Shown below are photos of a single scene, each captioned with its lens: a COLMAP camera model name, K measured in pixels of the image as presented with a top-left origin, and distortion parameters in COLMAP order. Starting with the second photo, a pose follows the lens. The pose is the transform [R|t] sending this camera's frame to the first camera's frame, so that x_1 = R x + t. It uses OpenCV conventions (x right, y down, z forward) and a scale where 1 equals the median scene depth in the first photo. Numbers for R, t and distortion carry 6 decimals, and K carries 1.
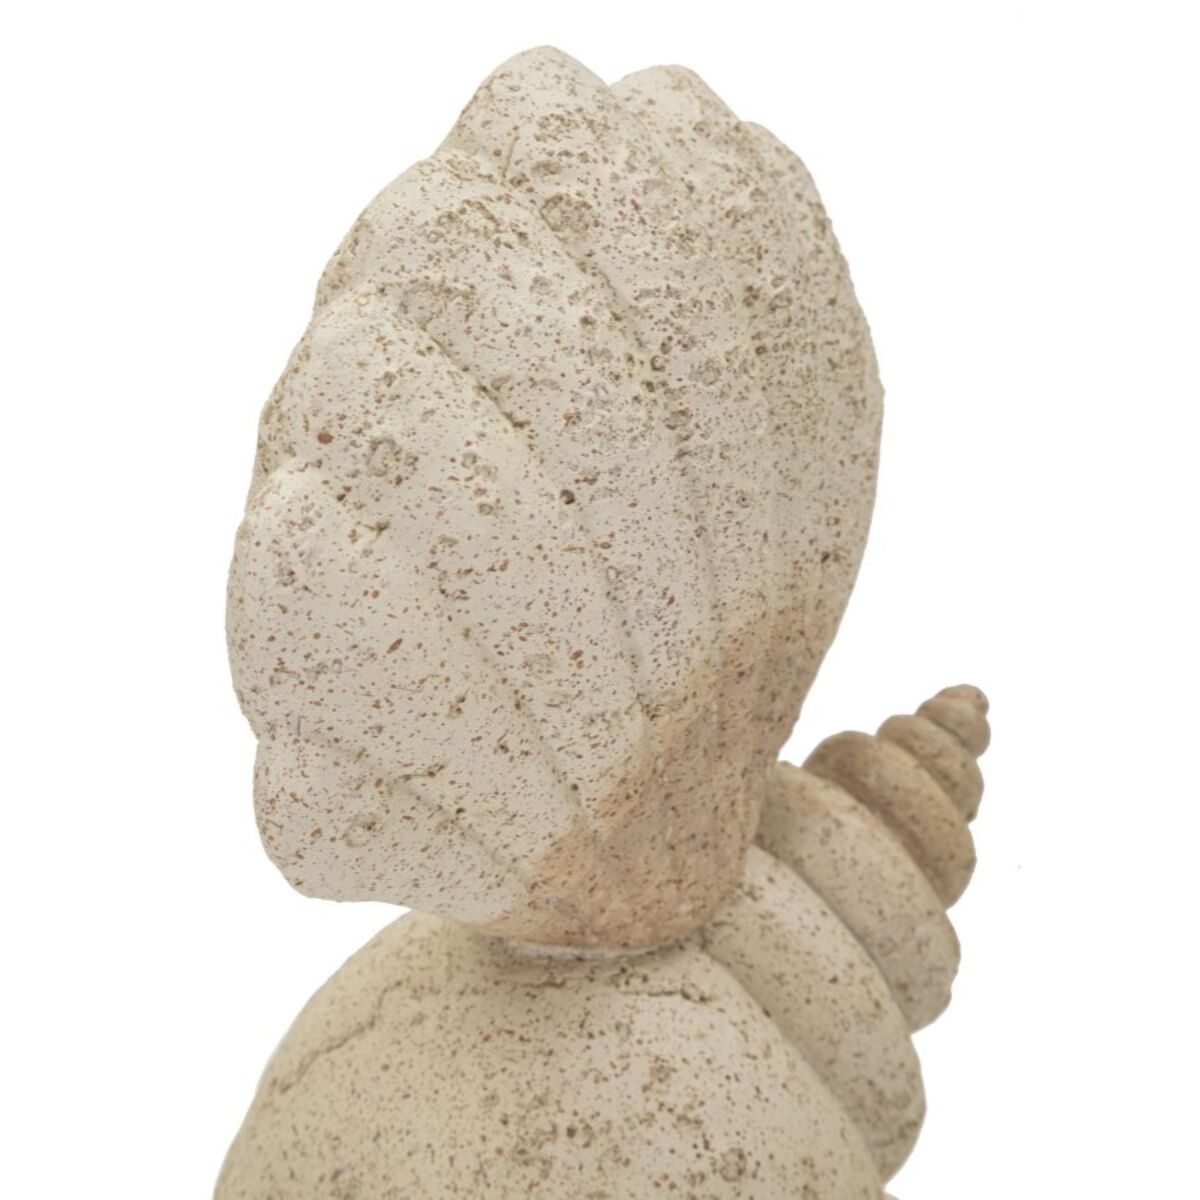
lens RADIAL K [[2717.3, 0, 598.2], [0, 2717.3, 713.5], [0, 0, 1]] dist [0.120314, 0.228831]
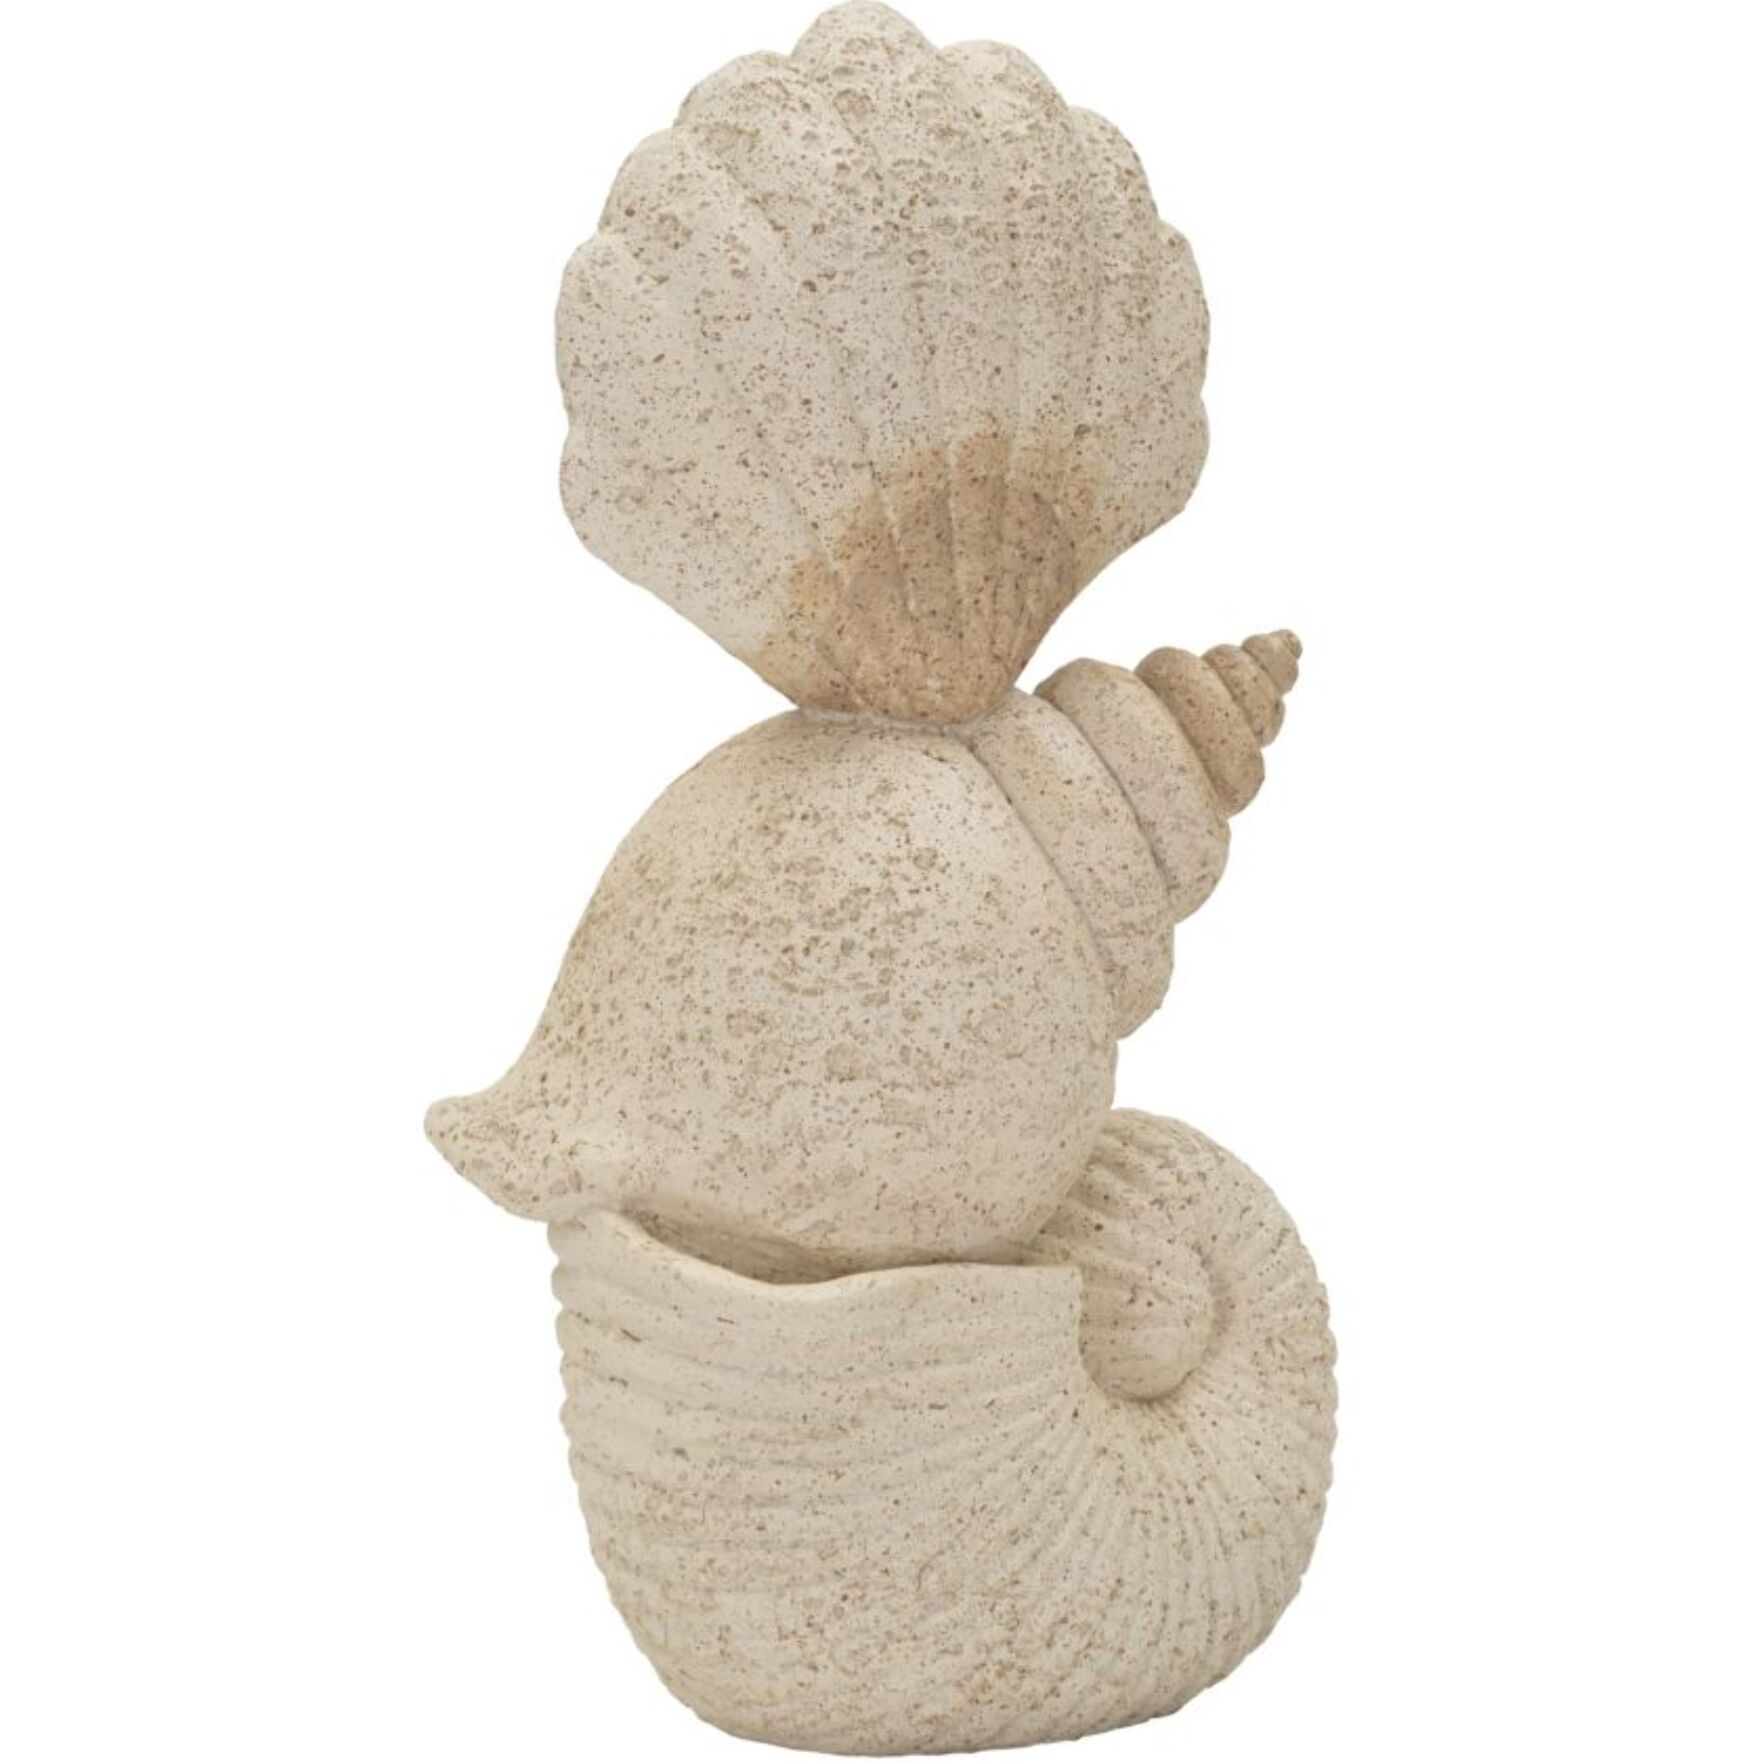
lens RADIAL K [[3989.9, 0, 878.4], [0, 3989.9, 1047.6], [0, 0, 1]] dist [0.120314, 0.228831]
pose [[0.961681, 0.094705, -0.257293, 0.566319], [-0.131722, 0.982640, -0.130644, 0.546682], [0.240454, 0.159529, 0.957461, -0.858143]]
